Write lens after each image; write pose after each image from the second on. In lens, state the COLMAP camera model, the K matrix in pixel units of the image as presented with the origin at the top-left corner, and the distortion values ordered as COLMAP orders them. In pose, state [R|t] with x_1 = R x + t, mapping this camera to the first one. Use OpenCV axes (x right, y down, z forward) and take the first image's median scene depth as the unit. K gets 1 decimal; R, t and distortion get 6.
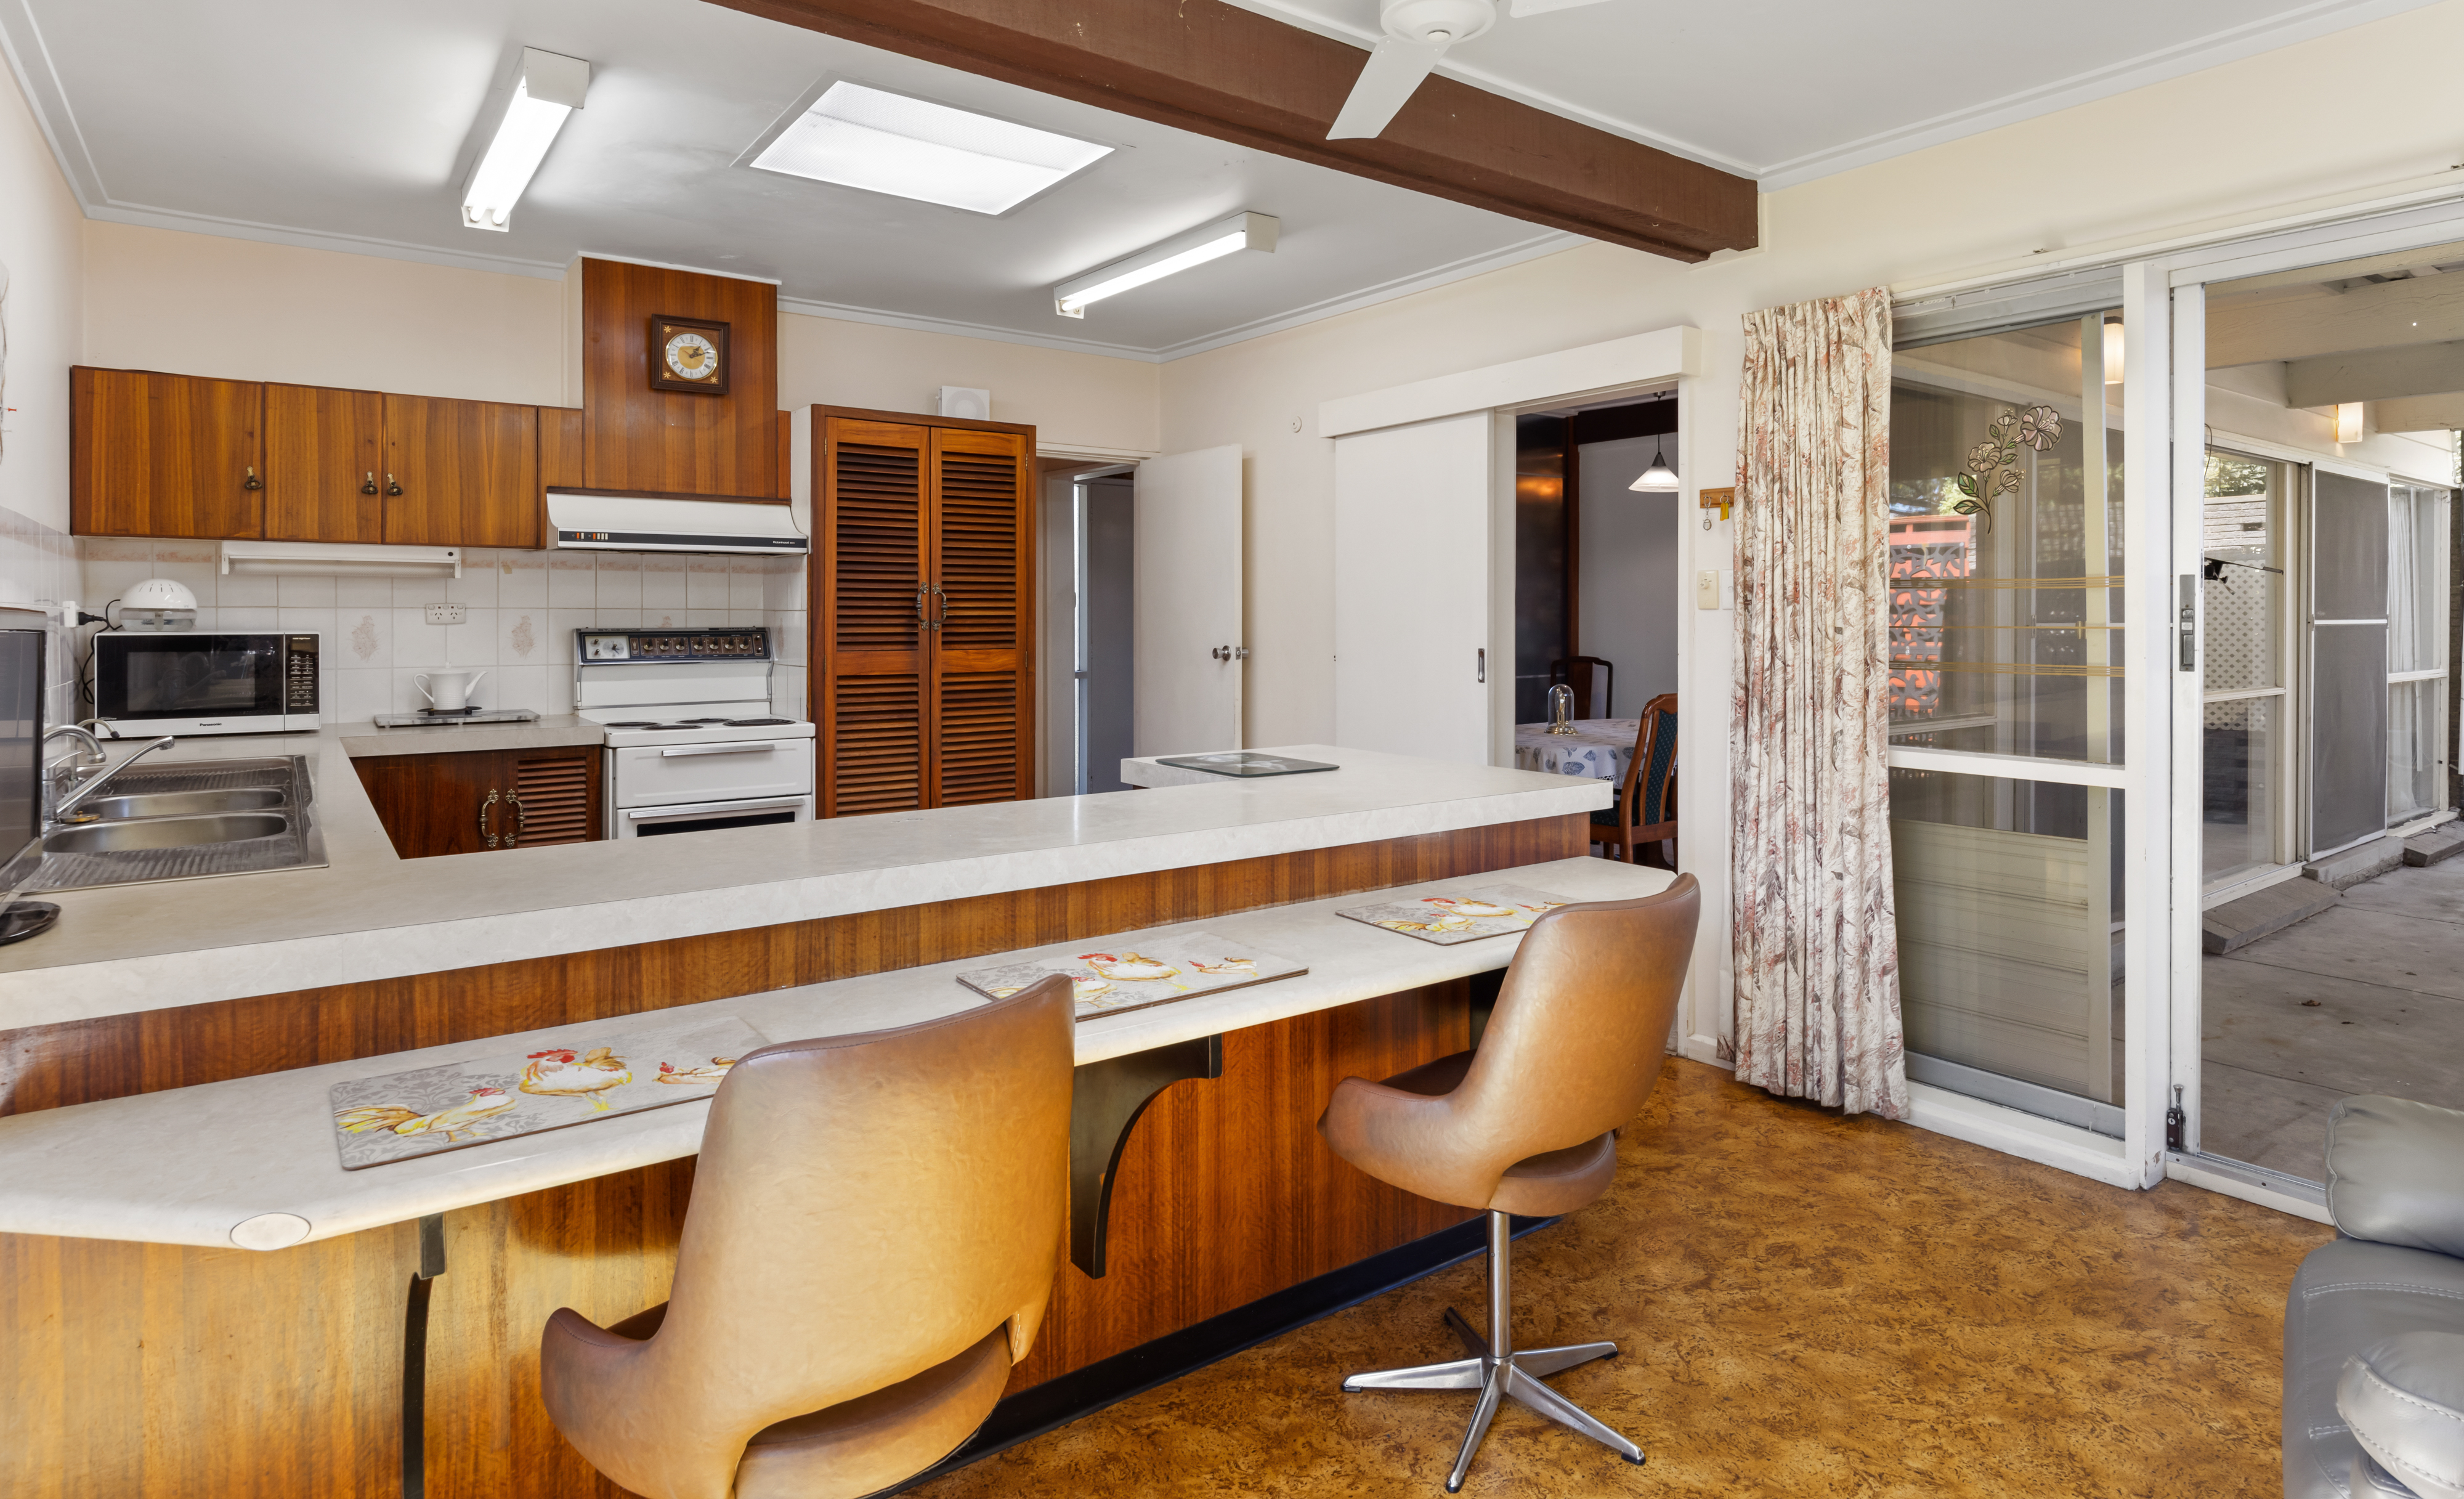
lens RADIAL K [[1321.7, 0, 1247.3], [0, 1321.7, 615.6], [0, 0, 1]] dist [-0.001153, -0.000080]
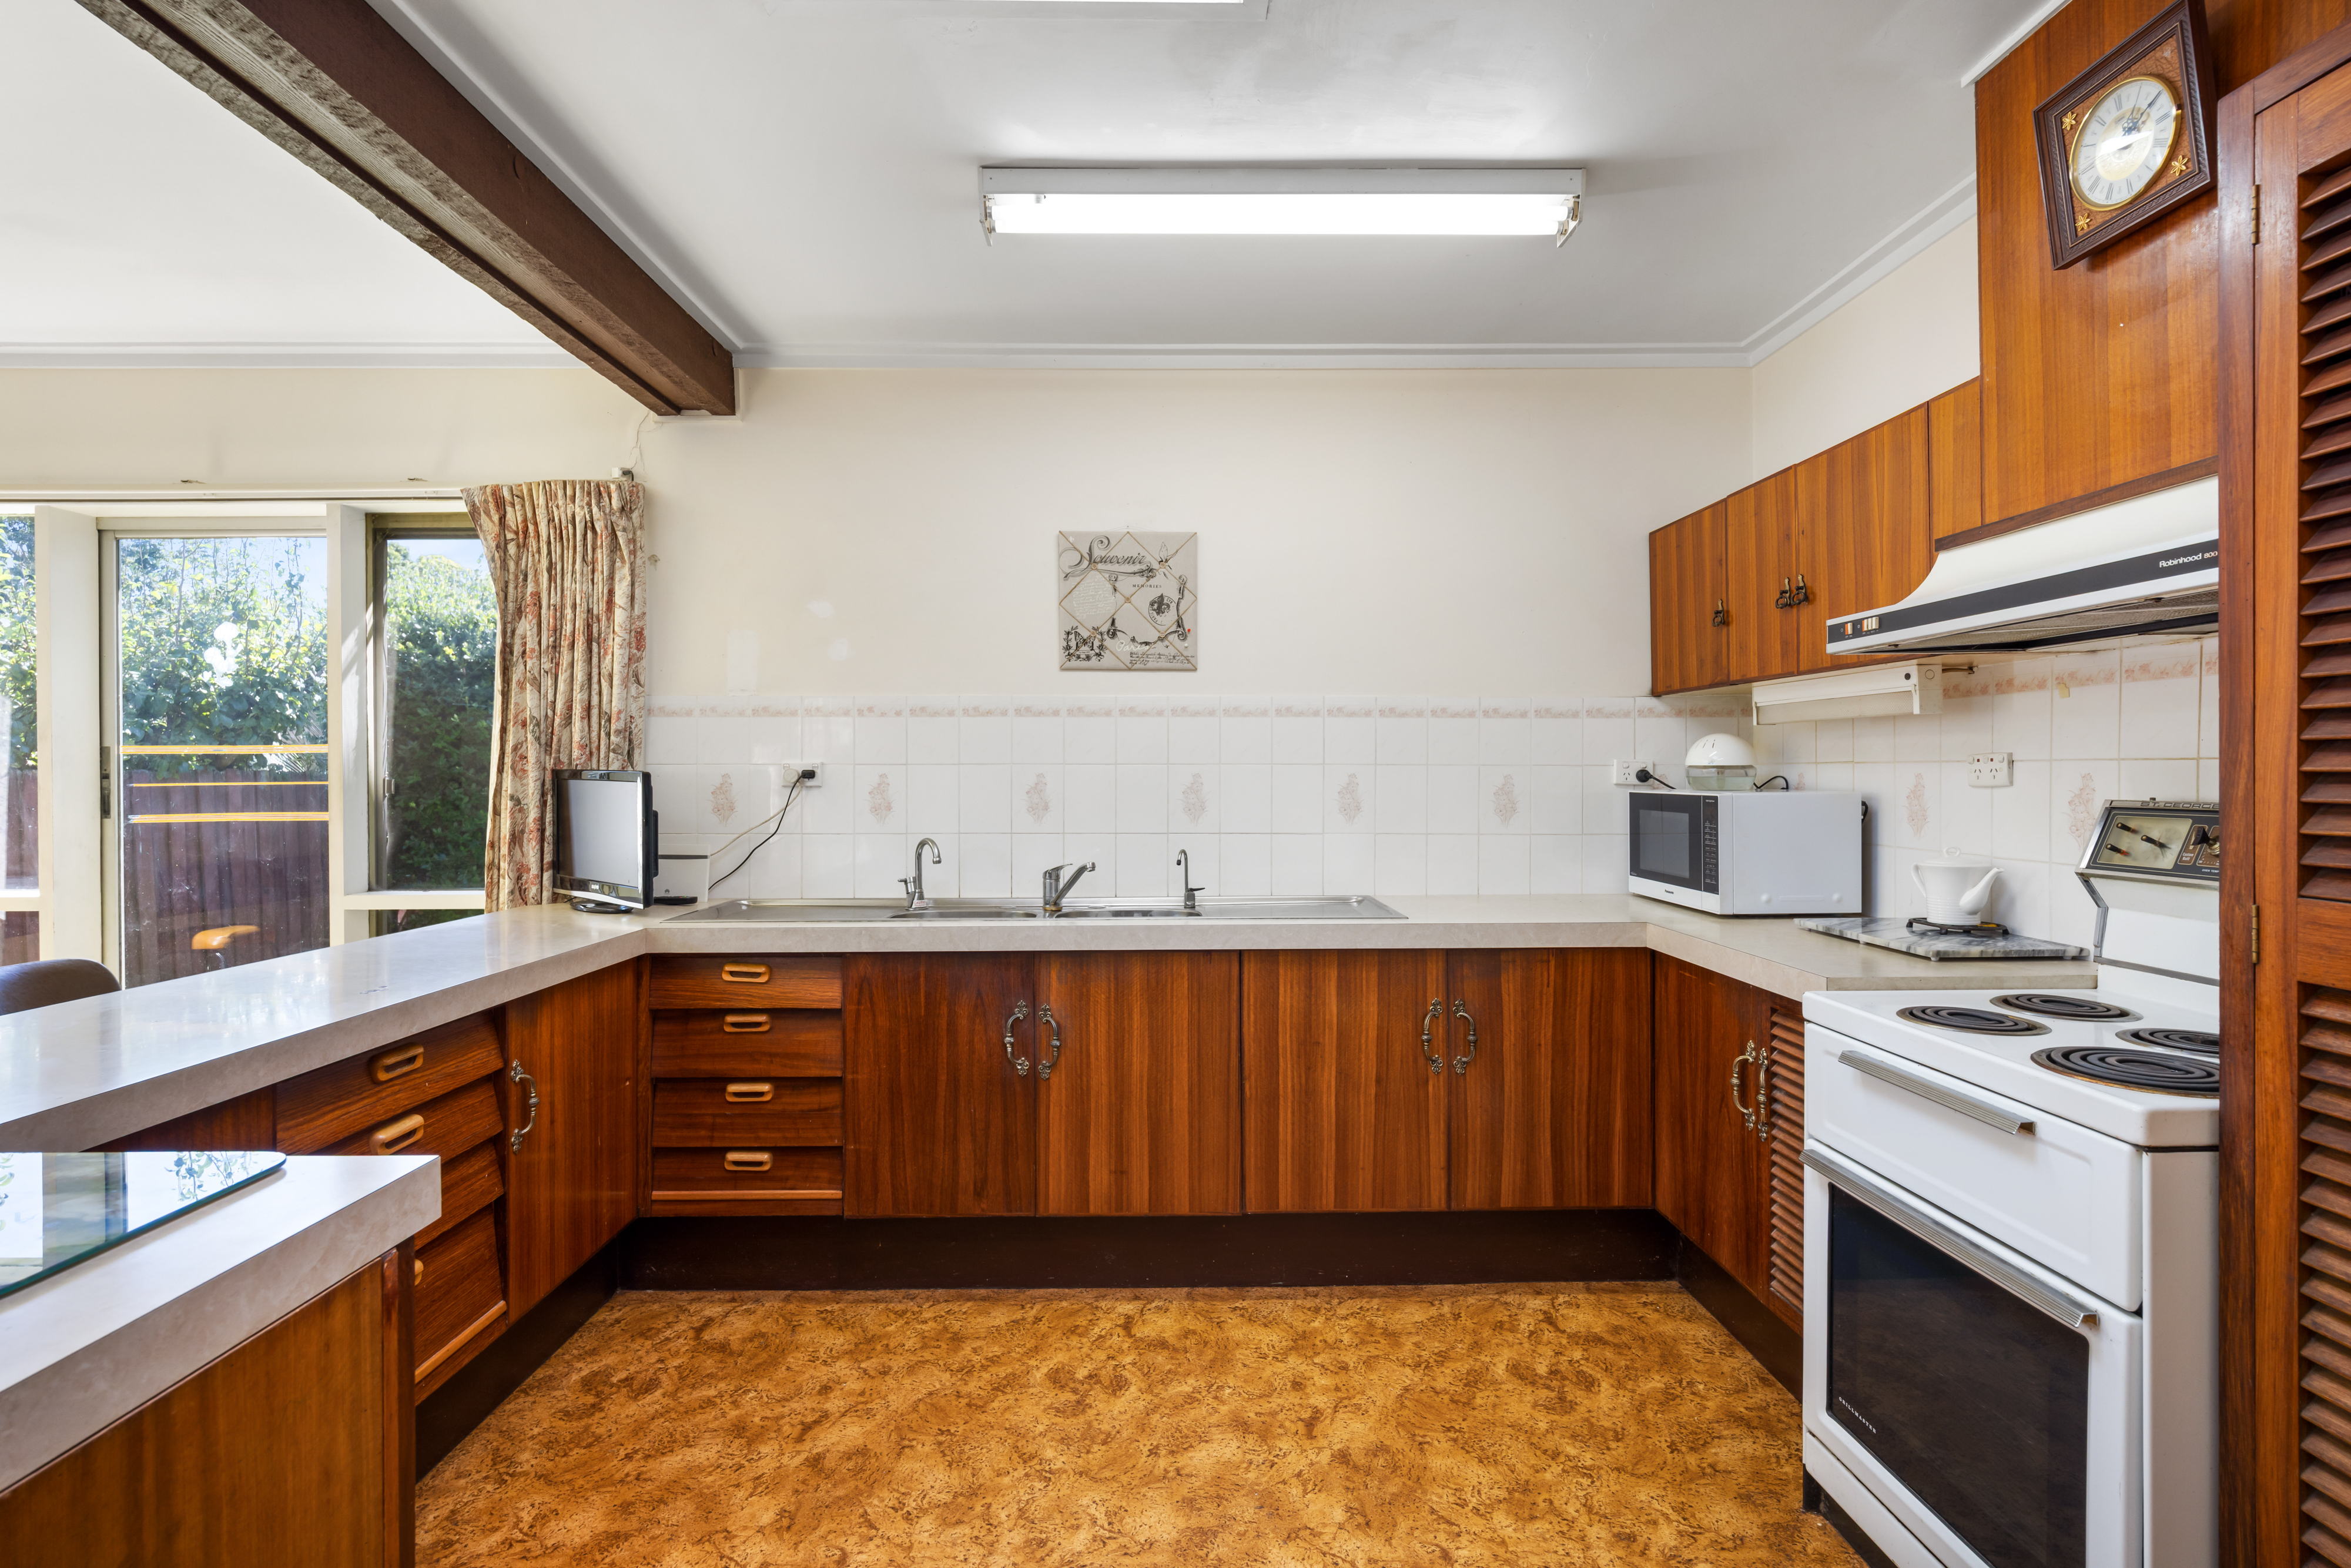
lens RADIAL K [[1131.7, 0, 1177.5], [0, 1131.7, 778.9], [0, 0, 1]] dist [-0.004040, 0.000268]
pose [[-0.588853, 0.003418, -0.808233, 0.039062], [-0.001223, 0.999986, 0.005119, 0.000285], [0.808240, 0.004003, -0.588840, 1.002892]]
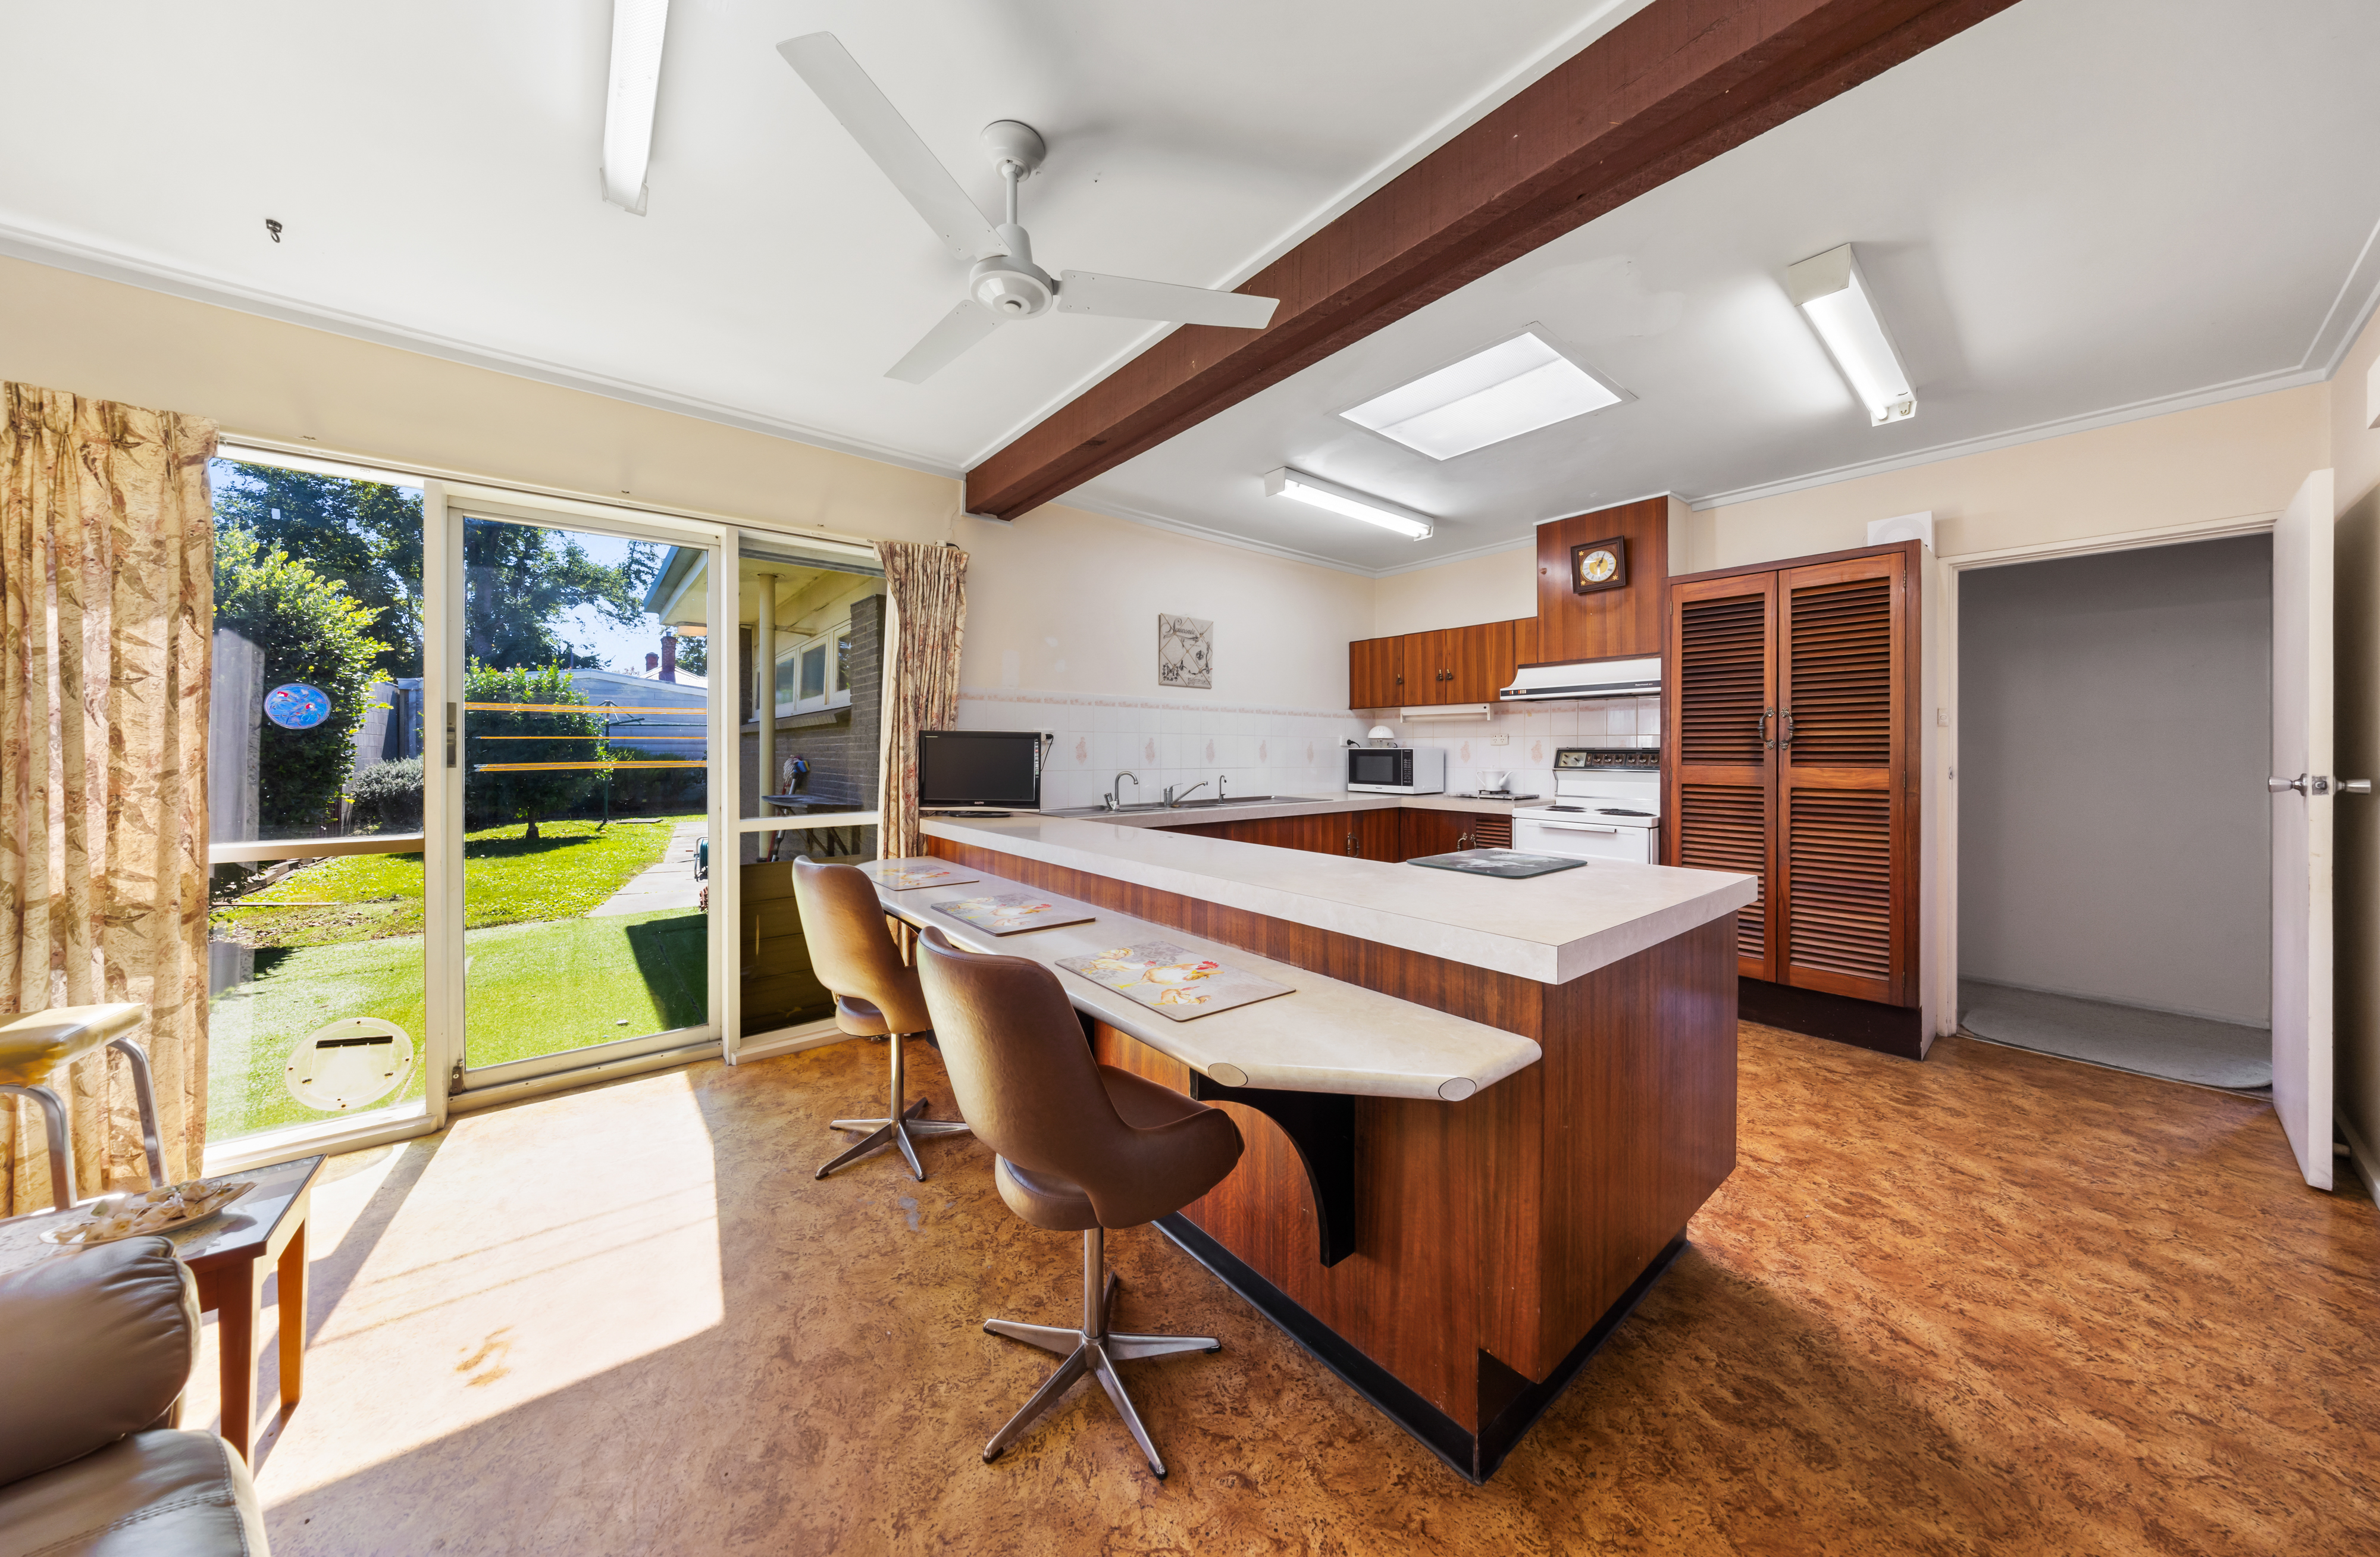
lens RADIAL K [[739.1, 0, 1180.6], [0, 739.1, 754.3], [0, 0, 1]] dist [0.001187, -0.000004]
pose [[0.045326, 0.005463, -0.998957, 0.414067], [-0.004634, 0.999975, 0.005258, 0.016060], [0.998962, 0.004391, 0.045350, 0.503098]]
